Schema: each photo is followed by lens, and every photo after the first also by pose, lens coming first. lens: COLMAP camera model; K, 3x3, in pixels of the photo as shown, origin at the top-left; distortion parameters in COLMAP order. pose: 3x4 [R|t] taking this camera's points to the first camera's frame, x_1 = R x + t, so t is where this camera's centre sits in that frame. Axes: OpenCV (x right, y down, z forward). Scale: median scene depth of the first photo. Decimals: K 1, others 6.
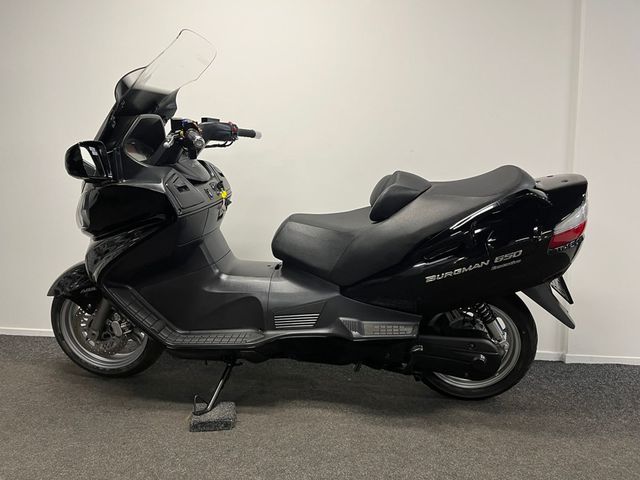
lens RADIAL K [[486.0, 0, 318.9], [0, 486.0, 240.5], [0, 0, 1]] dist [0.054775, -0.028698]
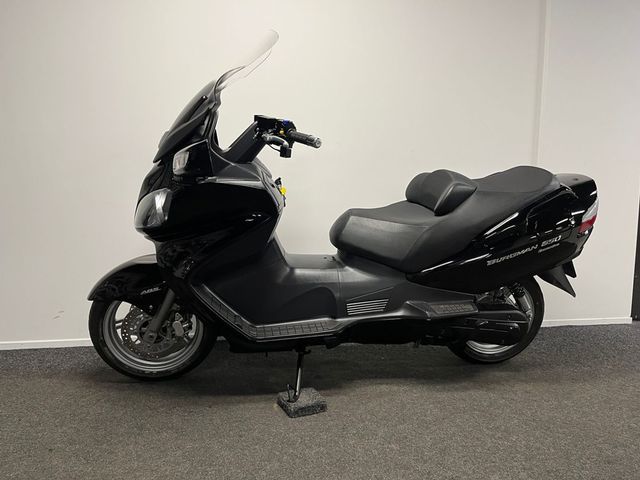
lens RADIAL K [[484.2, 0, 317.0], [0, 484.2, 243.6], [0, 0, 1]] dist [0.048033, -0.002764]
pose [[0.957099, -0.032961, 0.287880, -0.449015], [0.027204, 0.999342, 0.023977, -0.005780], [-0.288481, -0.015117, 0.957366, -0.006029]]
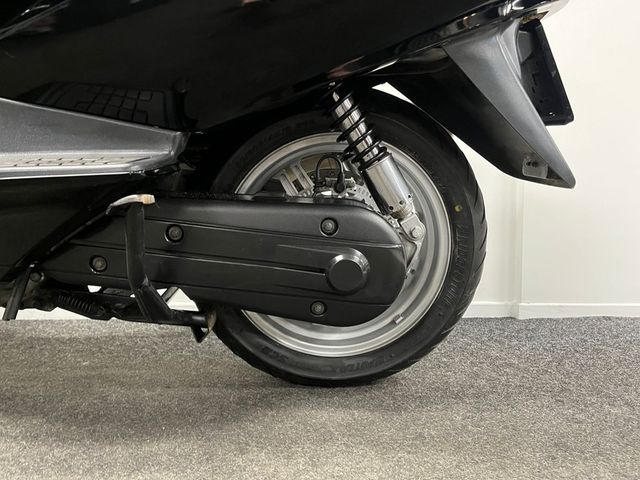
lens RADIAL K [[486.0, 0, 319.1], [0, 486.0, 235.5], [0, 0, 1]] dist [0.054775, -0.028698]
pose [[0.986105, -0.003678, 0.166084, 0.230110], [0.012803, 0.998464, -0.053904, 0.228077], [-0.165631, 0.055281, 0.984637, 0.606758]]
